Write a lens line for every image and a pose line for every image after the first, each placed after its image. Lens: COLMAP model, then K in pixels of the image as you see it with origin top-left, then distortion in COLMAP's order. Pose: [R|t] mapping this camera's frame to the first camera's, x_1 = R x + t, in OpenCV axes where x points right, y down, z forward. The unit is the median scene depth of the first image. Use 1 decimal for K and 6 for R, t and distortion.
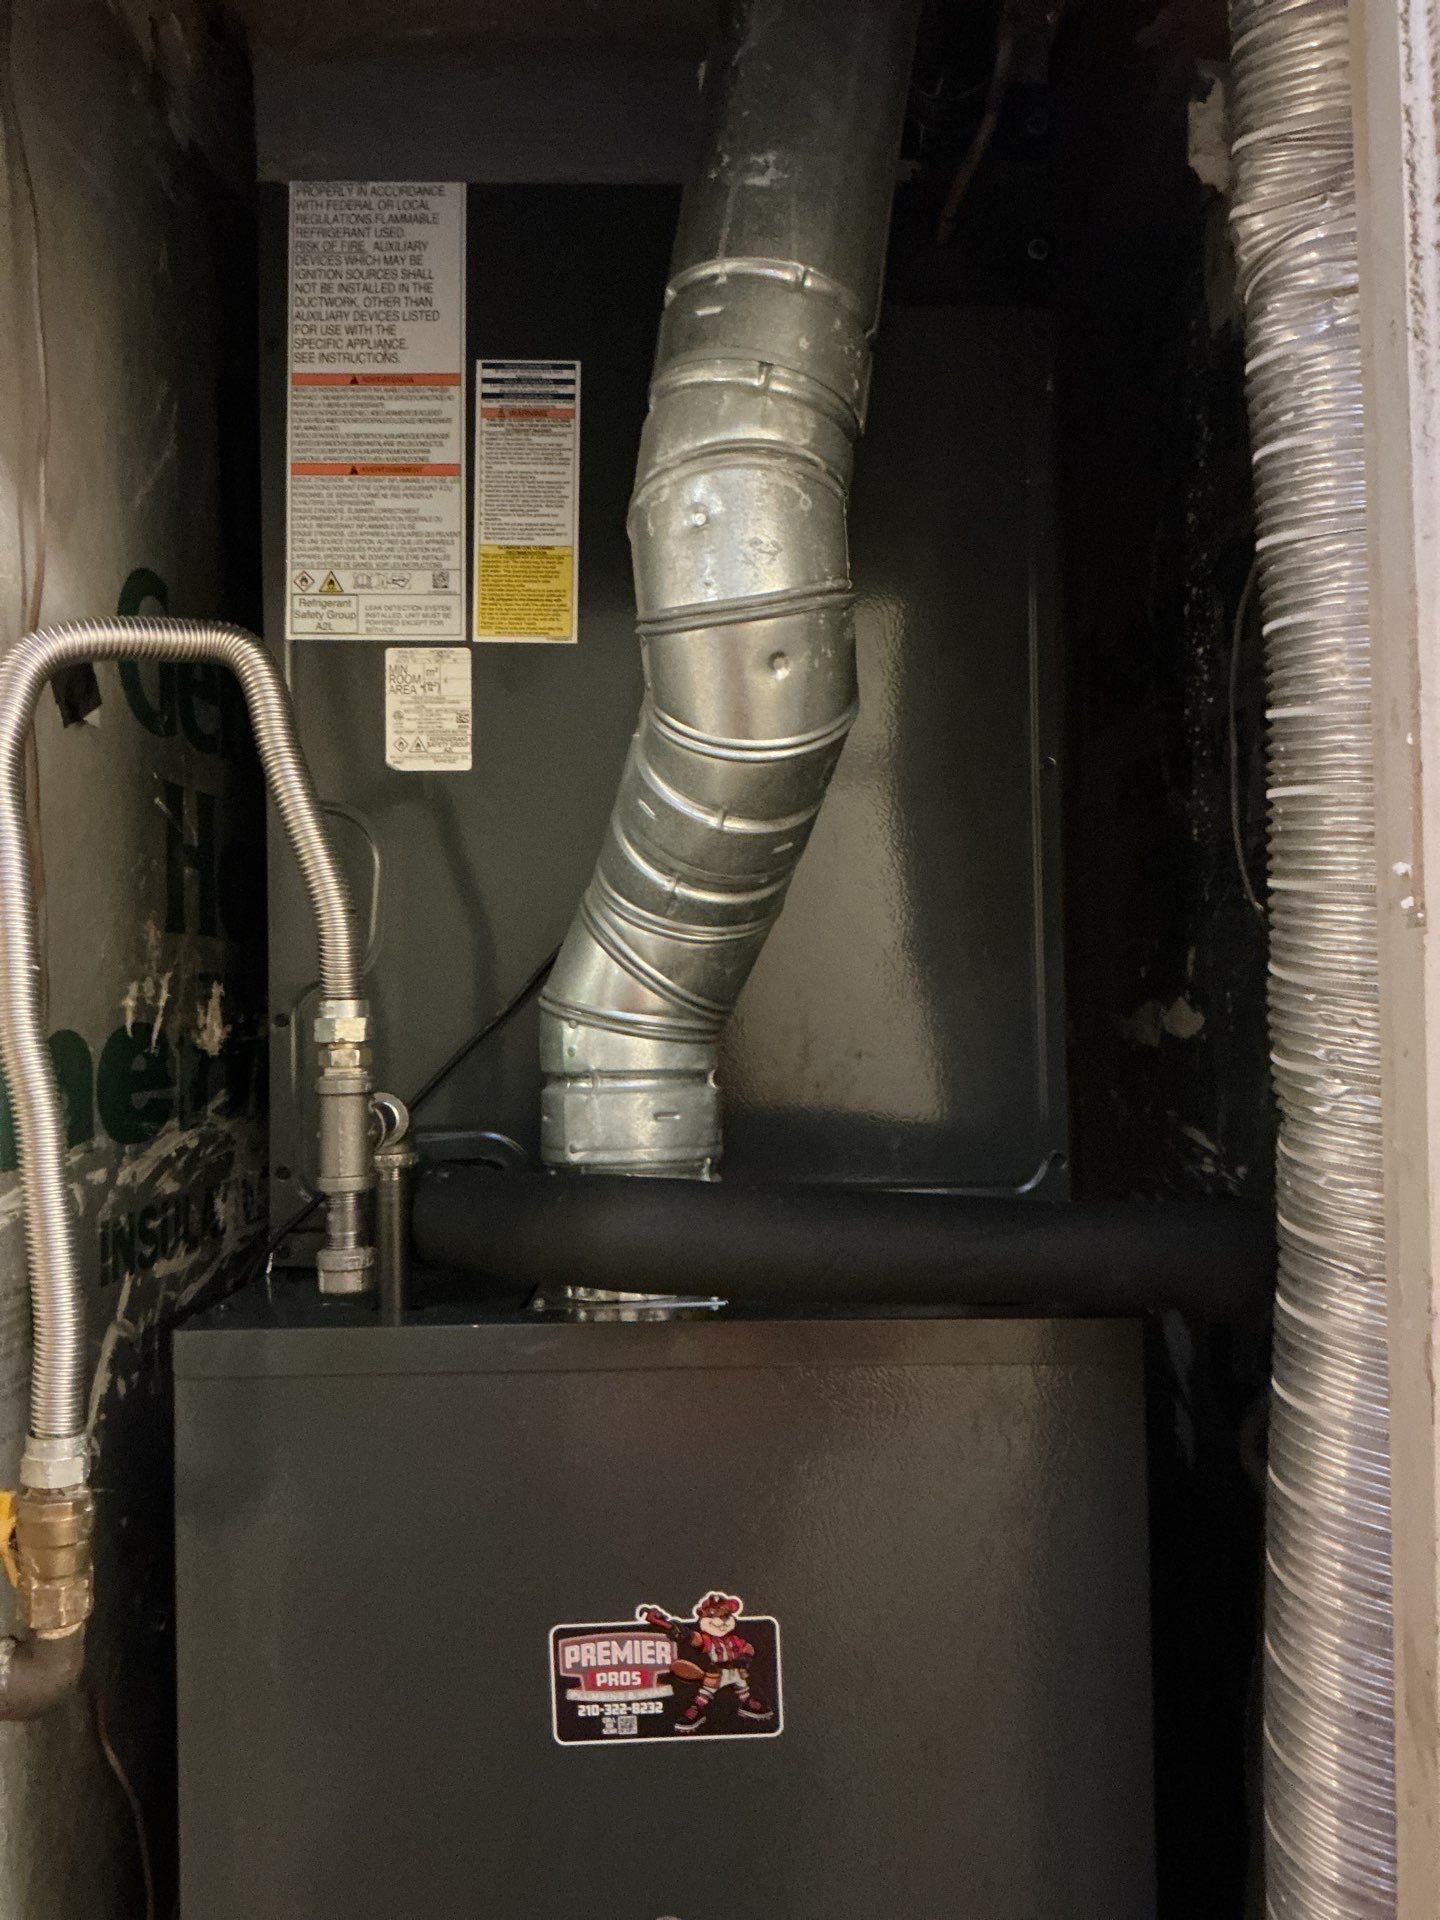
lens RADIAL K [[1645.3, 0, 721.7], [0, 1645.3, 965.4], [0, 0, 1]] dist [0.059518, -0.128684]
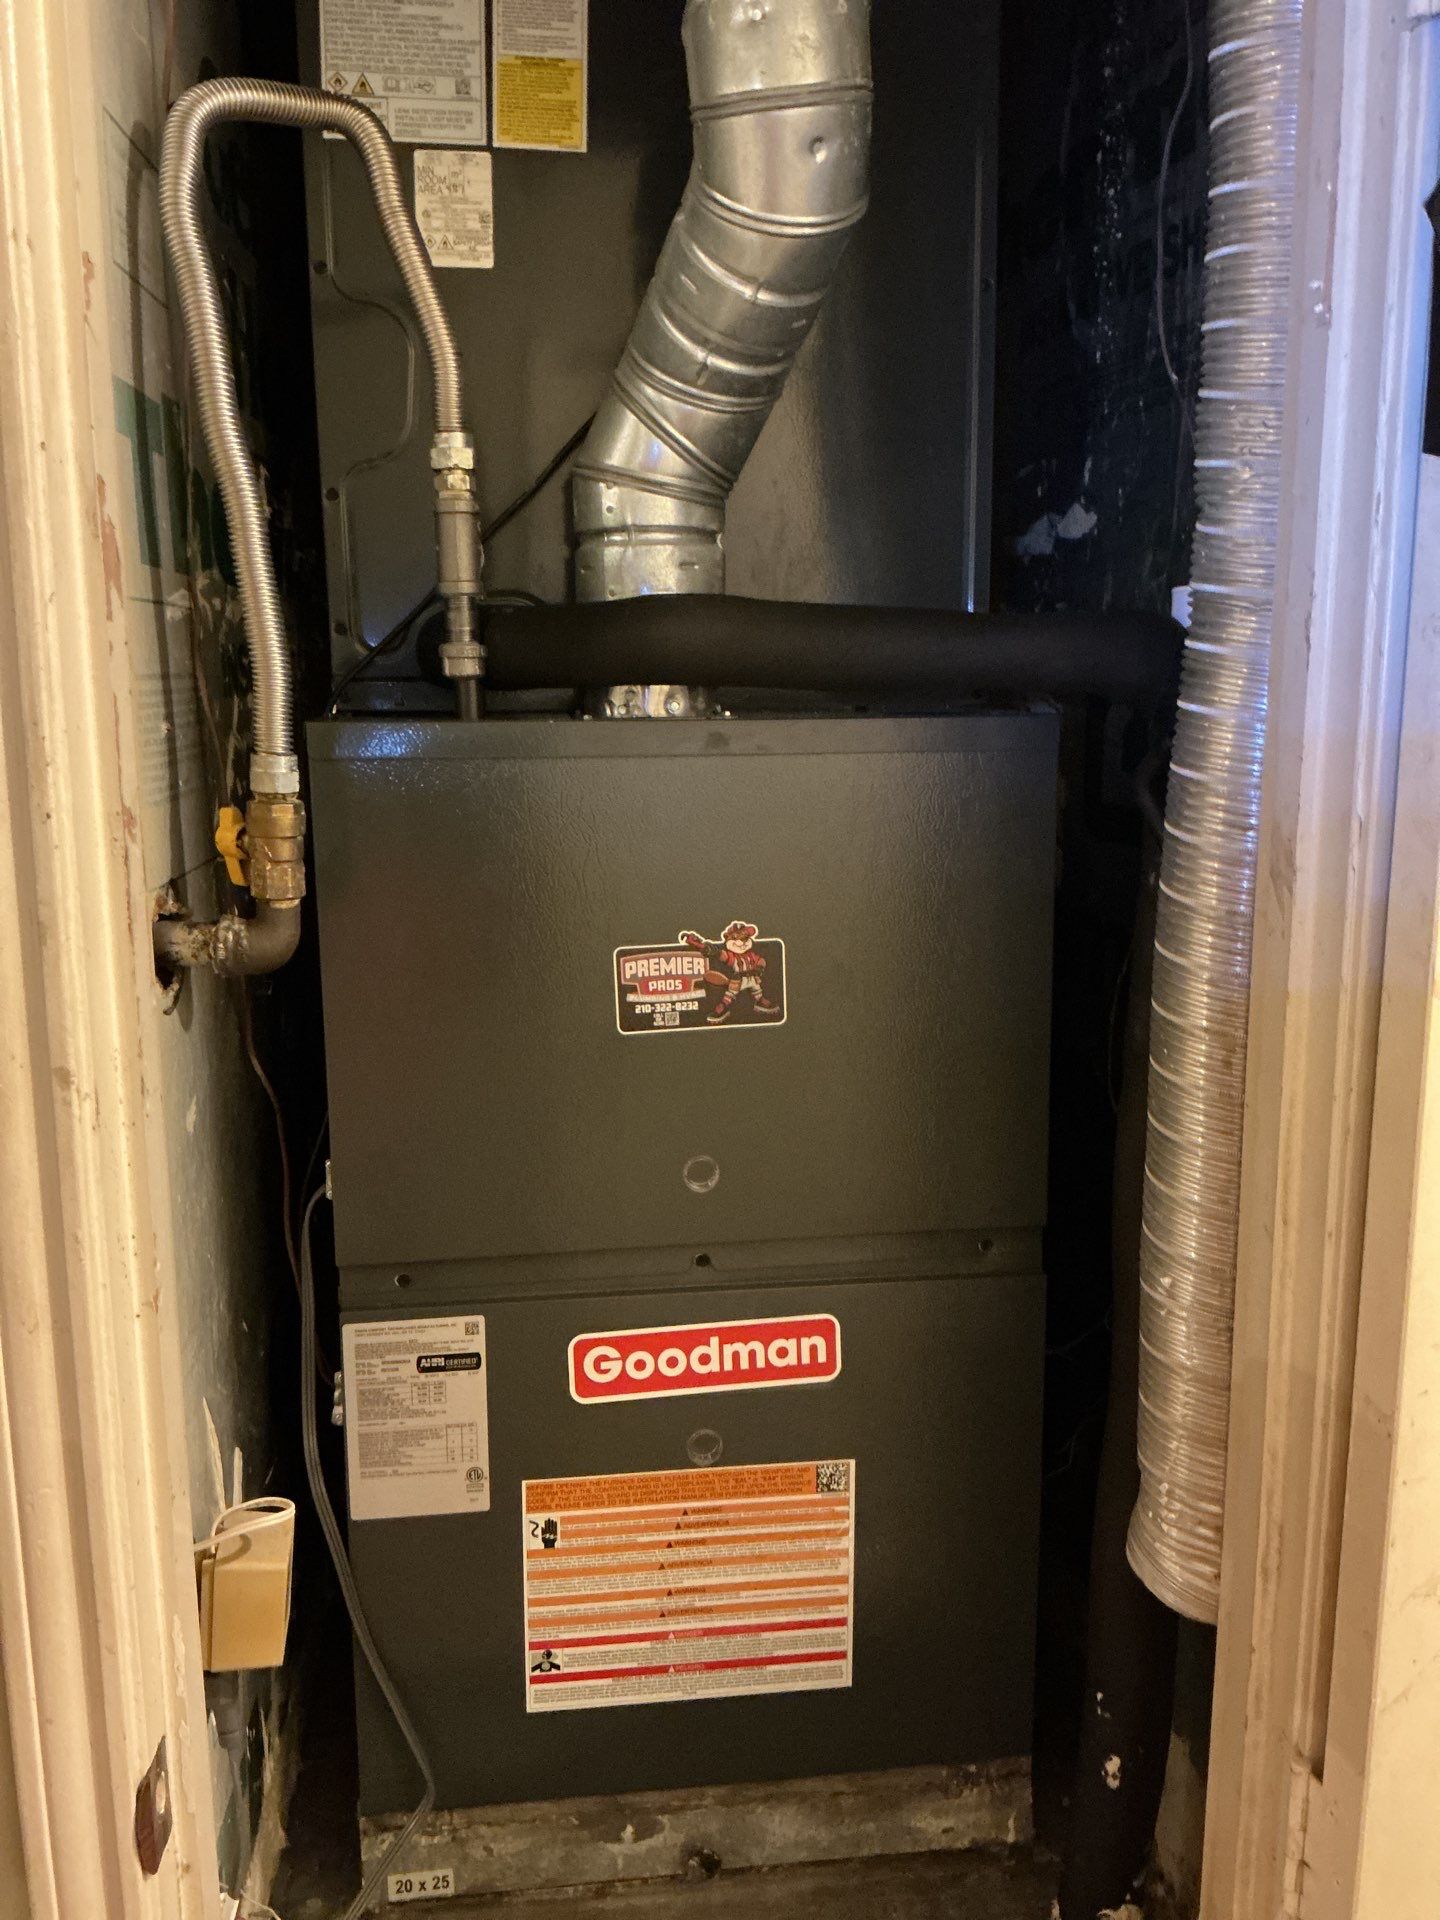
lens RADIAL K [[1645.3, 0, 720.1], [0, 1645.3, 1012.1], [0, 0, 1]] dist [0.059518, -0.128684]
pose [[0.991075, -0.015775, 0.132366, -0.195191], [-0.013143, 0.976571, 0.214792, 0.167477], [-0.132653, -0.214614, 0.967649, -0.292854]]
